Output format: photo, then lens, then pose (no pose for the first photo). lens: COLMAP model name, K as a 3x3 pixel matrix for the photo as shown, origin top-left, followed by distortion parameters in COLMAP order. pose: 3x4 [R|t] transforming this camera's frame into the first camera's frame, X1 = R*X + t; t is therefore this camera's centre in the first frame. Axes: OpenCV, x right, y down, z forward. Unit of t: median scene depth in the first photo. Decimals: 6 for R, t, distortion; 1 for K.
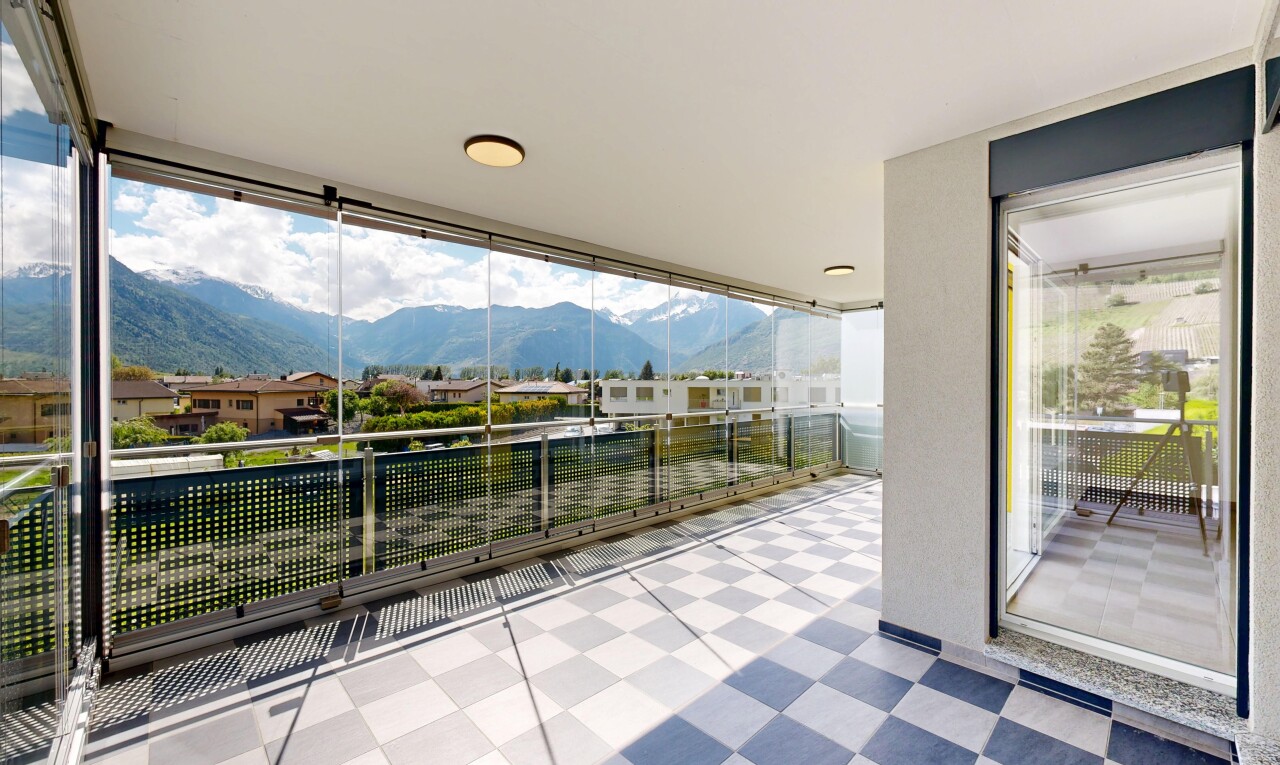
lens RADIAL K [[502.7, 0, 640.2], [0, 502.7, 385.4], [0, 0, 1]] dist [0.000190, -0.000073]
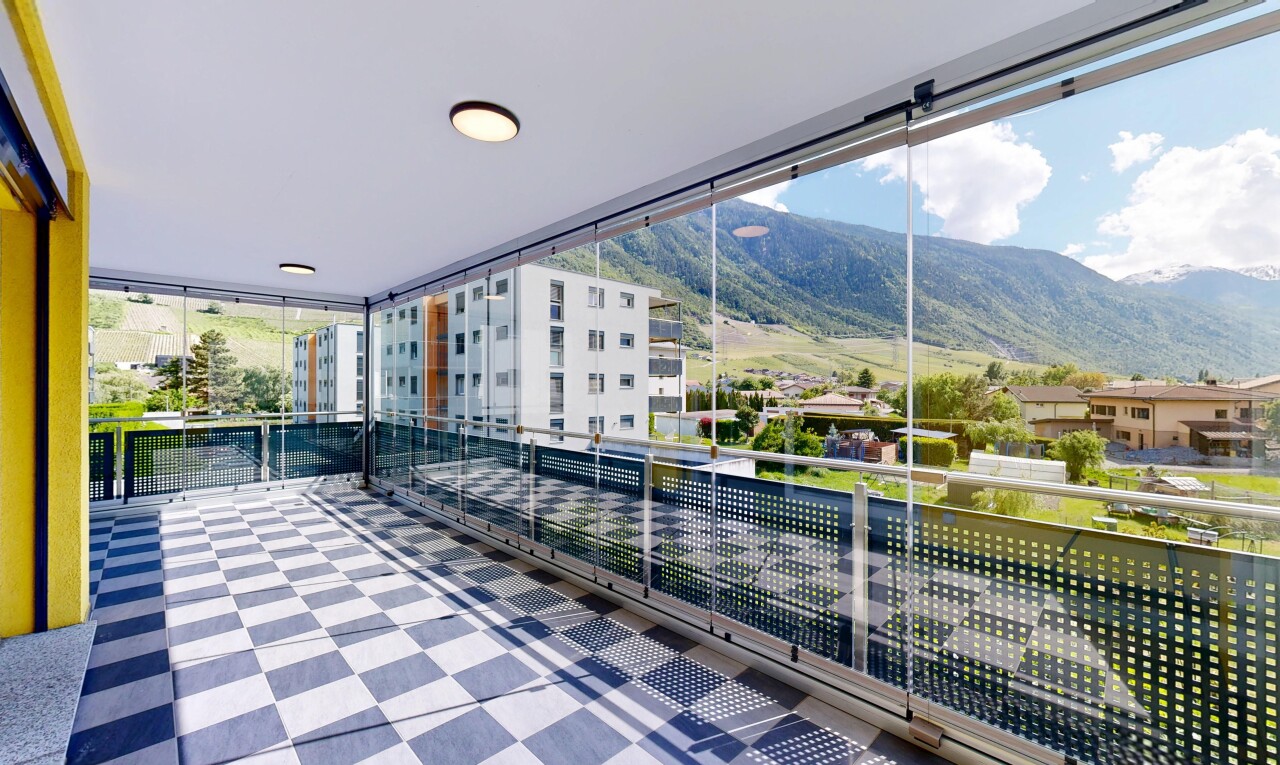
lens RADIAL K [[502.7, 0, 640.2], [0, 502.7, 385.4], [0, 0, 1]] dist [0.000190, -0.000073]
pose [[0.013806, -0.000982, -0.999904, 0.082329], [-0.009674, 0.999953, -0.001116, -0.000716], [0.999858, 0.009689, 0.013796, 0.113097]]
